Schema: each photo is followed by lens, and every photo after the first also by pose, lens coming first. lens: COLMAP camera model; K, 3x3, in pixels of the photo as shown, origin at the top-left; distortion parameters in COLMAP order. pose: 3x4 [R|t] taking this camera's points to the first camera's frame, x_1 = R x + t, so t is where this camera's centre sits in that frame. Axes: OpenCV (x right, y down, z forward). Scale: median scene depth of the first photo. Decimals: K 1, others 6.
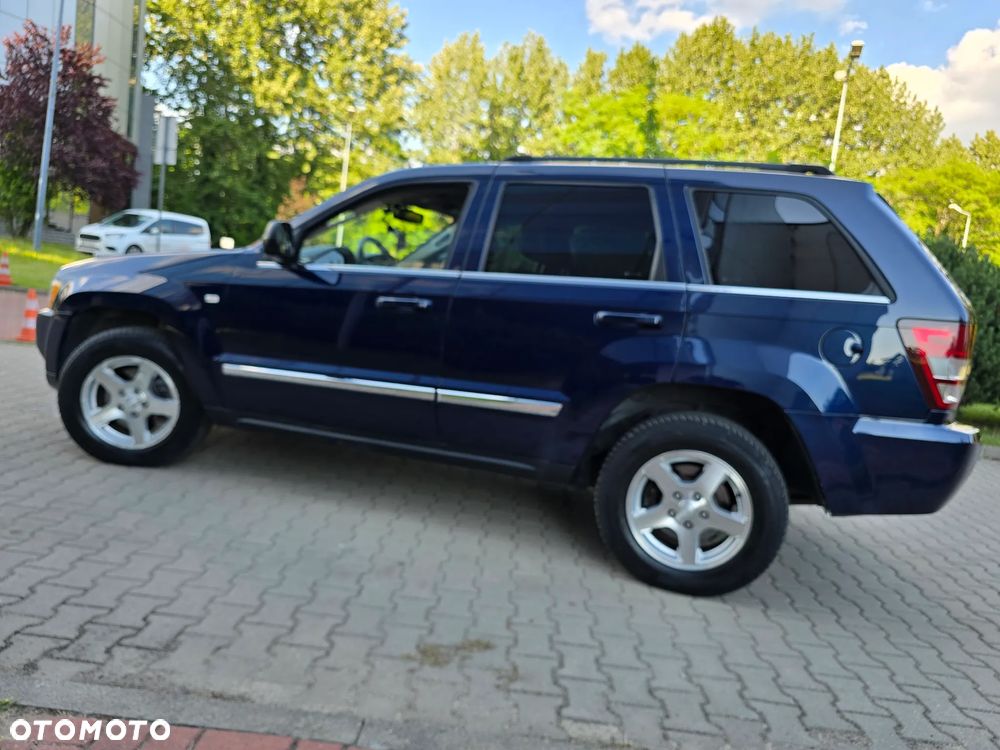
lens RADIAL K [[683.7, 0, 501.1], [0, 683.7, 365.5], [0, 0, 1]] dist [0.007211, -0.006166]
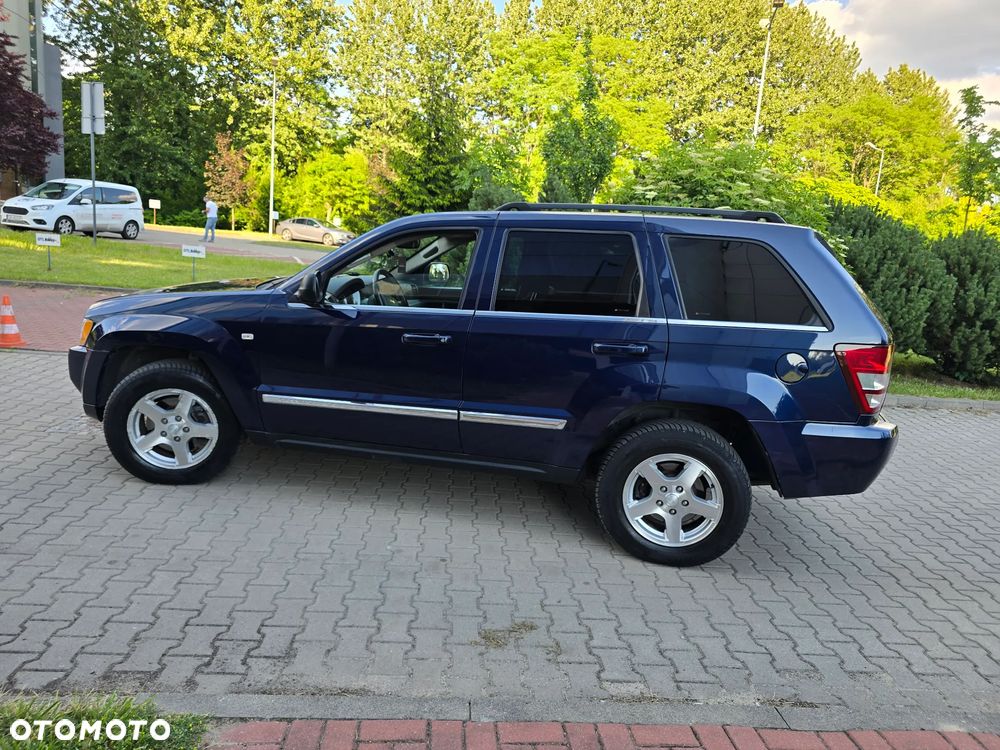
lens RADIAL K [[671.9, 0, 498.1], [0, 671.9, 365.4], [0, 0, 1]] dist [0.036815, -0.027001]
pose [[0.995133, -0.054897, 0.081834, -0.126212], [0.047951, 0.995264, 0.084555, -0.148235], [-0.086088, -0.080220, 0.993053, -0.165668]]
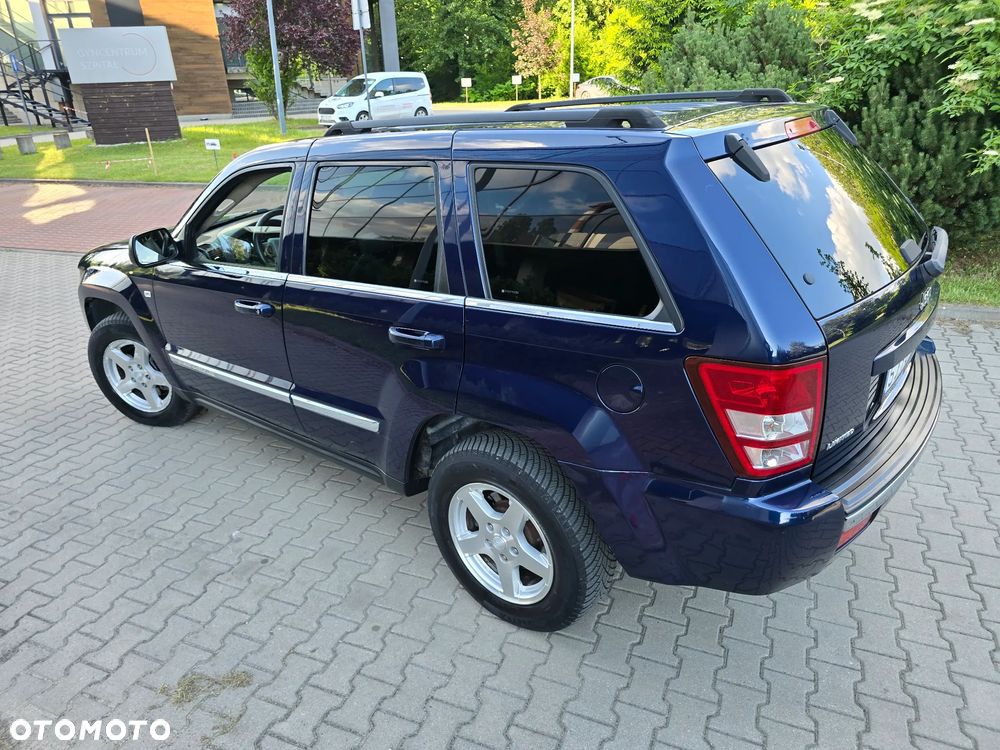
lens RADIAL K [[671.3, 0, 497.3], [0, 671.3, 373.2], [0, 0, 1]] dist [0.033745, -0.023133]
pose [[0.917126, 0.000637, -0.398597, 0.611660], [0.110086, 0.960699, 0.254829, -0.225398], [0.383095, -0.277590, 0.881012, 0.277833]]
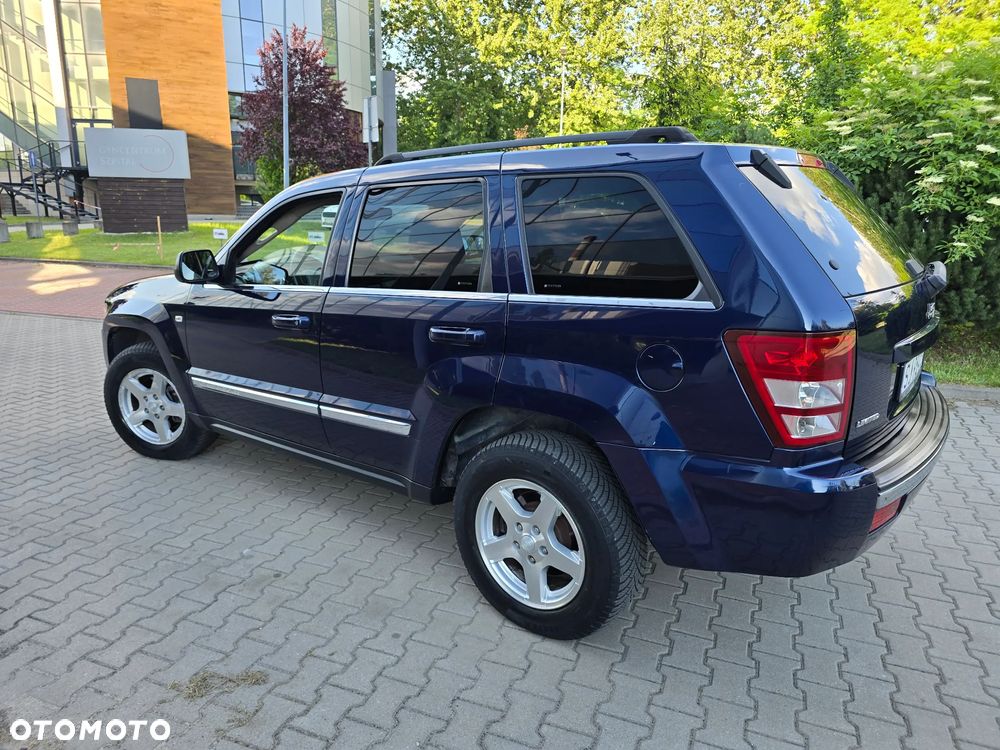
lens RADIAL K [[671.2, 0, 497.2], [0, 671.2, 357.1], [0, 0, 1]] dist [0.030039, -0.017474]
pose [[0.929688, -0.033592, -0.366813, 0.557454], [0.065545, 0.995027, 0.074999, -0.100095], [0.362470, -0.093769, 0.927266, 0.185112]]
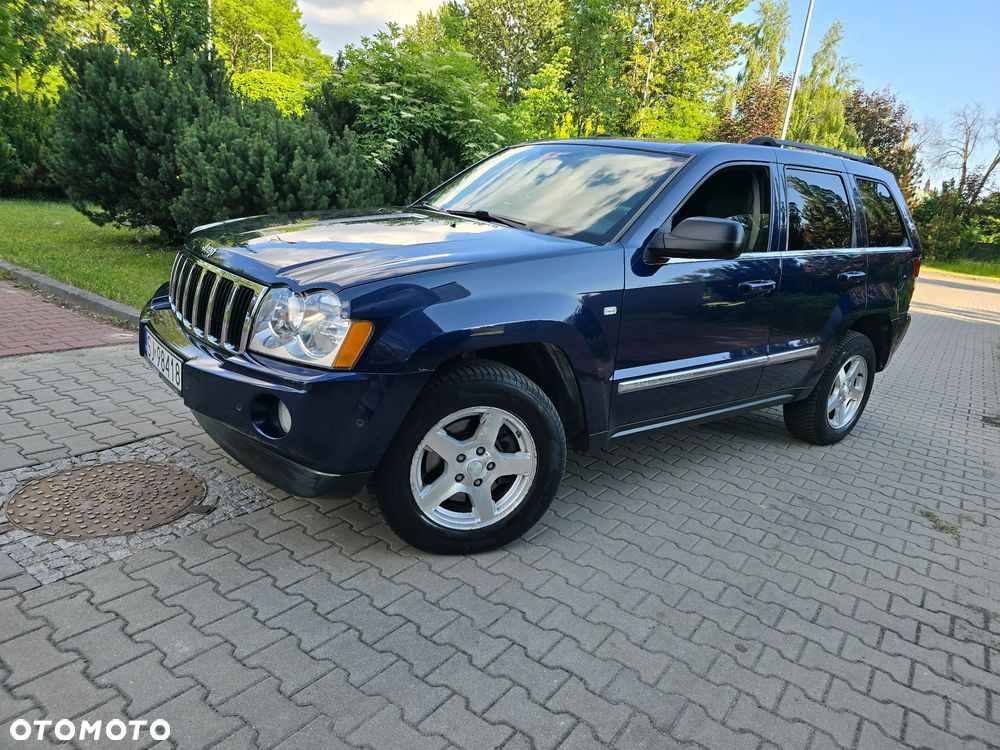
lens RADIAL K [[678.3, 0, 500.1], [0, 678.3, 364.4], [0, 0, 1]] dist [0.049572, -0.036272]
pose [[0.560646, -0.253703, 0.788232, -1.372384], [0.047044, 0.960129, 0.275569, -0.316006], [-0.826718, -0.117415, 0.550228, 0.782861]]
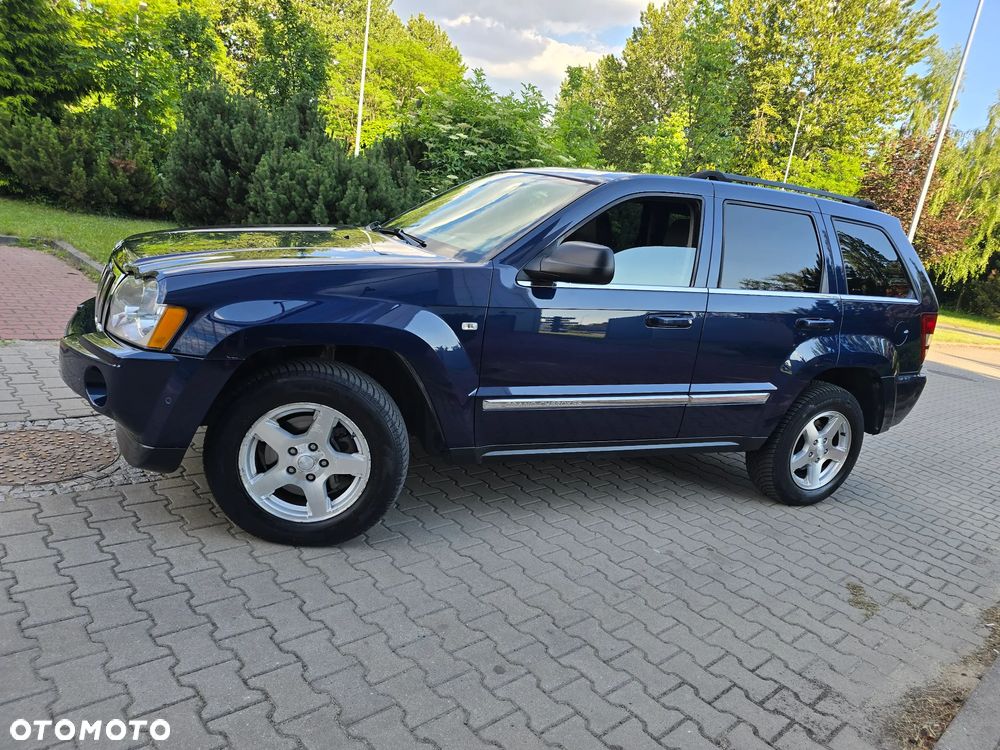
lens RADIAL K [[675.2, 0, 502.5], [0, 675.2, 378.2], [0, 0, 1]] dist [0.050245, -0.038391]
pose [[0.724525, -0.160116, 0.670393, -1.132028], [0.006235, 0.974126, 0.225921, -0.262039], [-0.689220, -0.159505, 0.706777, 0.459029]]
